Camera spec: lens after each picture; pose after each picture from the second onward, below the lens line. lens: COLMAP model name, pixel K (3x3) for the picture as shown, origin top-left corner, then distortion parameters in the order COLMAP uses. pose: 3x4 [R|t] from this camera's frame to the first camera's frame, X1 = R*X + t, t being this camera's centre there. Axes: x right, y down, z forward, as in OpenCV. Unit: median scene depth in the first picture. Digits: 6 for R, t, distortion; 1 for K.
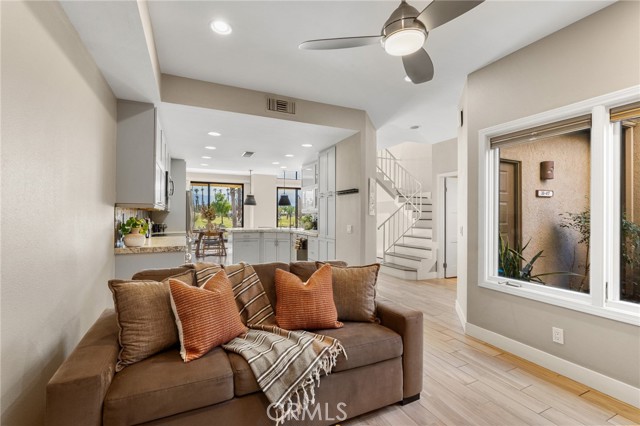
lens RADIAL K [[281.5, 0, 317.8], [0, 281.5, 213.7], [0, 0, 1]] dist [-0.002524, -0.000965]
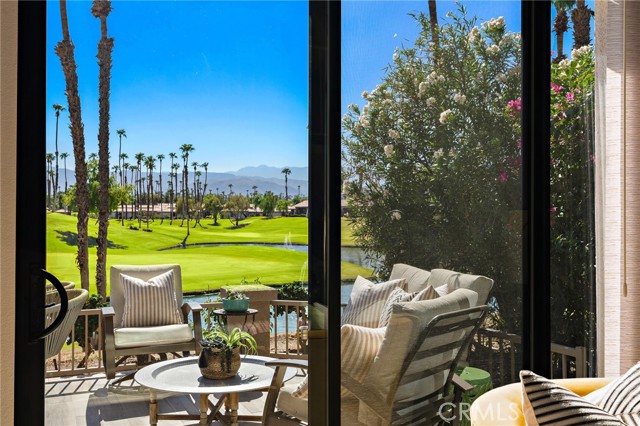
lens RADIAL K [[634.3, 0, 302.2], [0, 634.3, 209.2], [0, 0, 1]] dist [0.001752, 0.000000]
pose [[0.998878, -0.004206, -0.047173, -0.135208], [0.004028, 0.999984, -0.003875, 0.010134], [0.047189, 0.003681, 0.998879, 1.512079]]
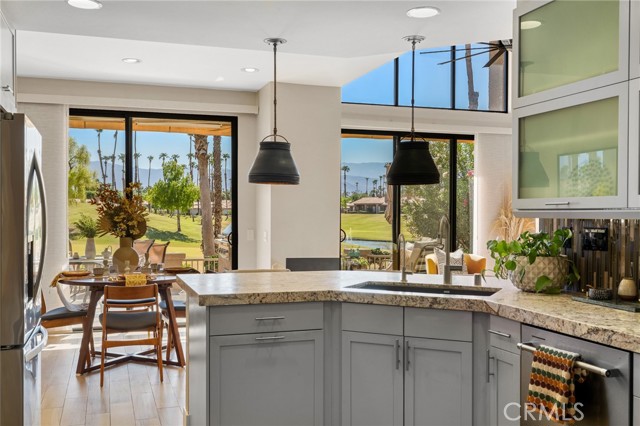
lens RADIAL K [[634.3, 0, 313.8], [0, 634.3, 221.5], [0, 0, 1]] dist [0.001752, 0.000000]
pose [[0.992960, -0.000788, -0.118448, -0.155107], [0.003322, 0.999770, 0.021192, -0.009565], [0.118404, -0.021436, 0.992734, 0.502322]]
